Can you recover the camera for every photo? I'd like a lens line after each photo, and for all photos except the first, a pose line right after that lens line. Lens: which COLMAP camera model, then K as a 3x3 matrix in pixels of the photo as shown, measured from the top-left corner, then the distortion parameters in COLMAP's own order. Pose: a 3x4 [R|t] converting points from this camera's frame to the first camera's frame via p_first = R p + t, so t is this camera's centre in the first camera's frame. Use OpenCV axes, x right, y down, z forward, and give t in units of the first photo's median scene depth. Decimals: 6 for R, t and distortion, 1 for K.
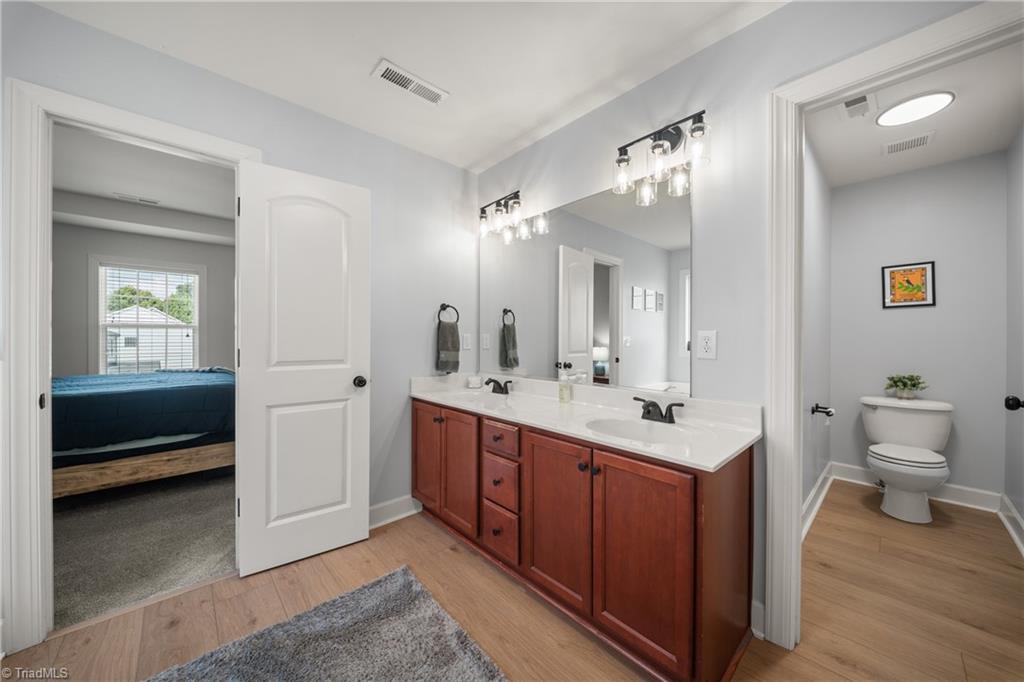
lens RADIAL K [[357.7, 0, 507.9], [0, 357.7, 346.1], [0, 0, 1]] dist [-0.005384, -0.000667]
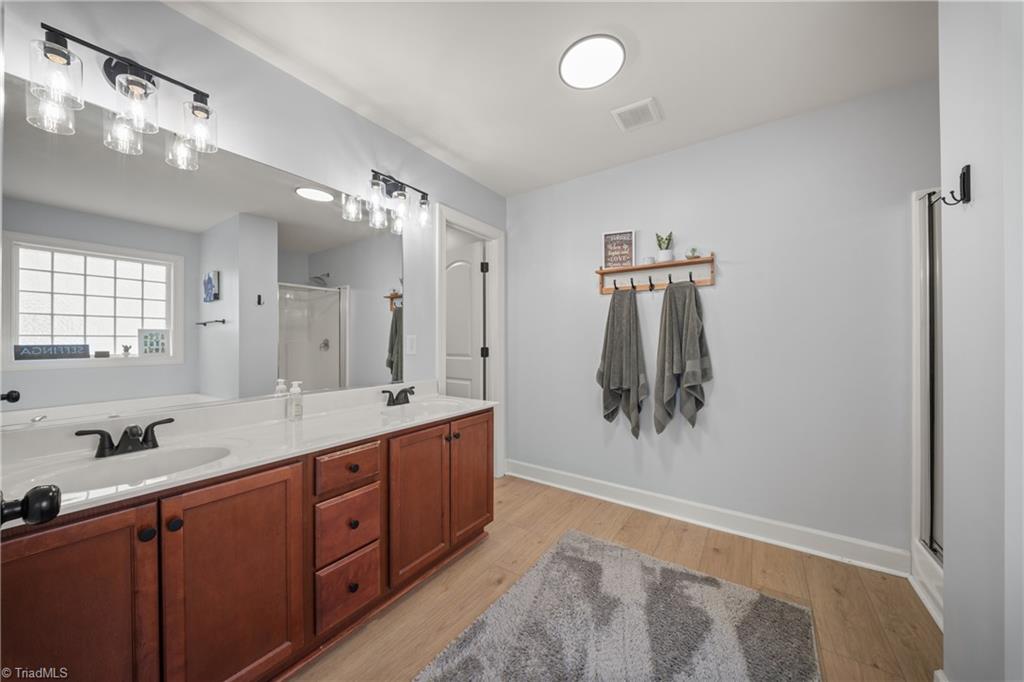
lens RADIAL K [[357.7, 0, 518.4], [0, 357.7, 340.0], [0, 0, 1]] dist [-0.005384, -0.000667]
pose [[-0.246250, -0.008369, 0.969170, -0.910397], [0.008130, 0.999910, 0.010700, -0.032846], [-0.969172, 0.010514, -0.246160, 0.861026]]
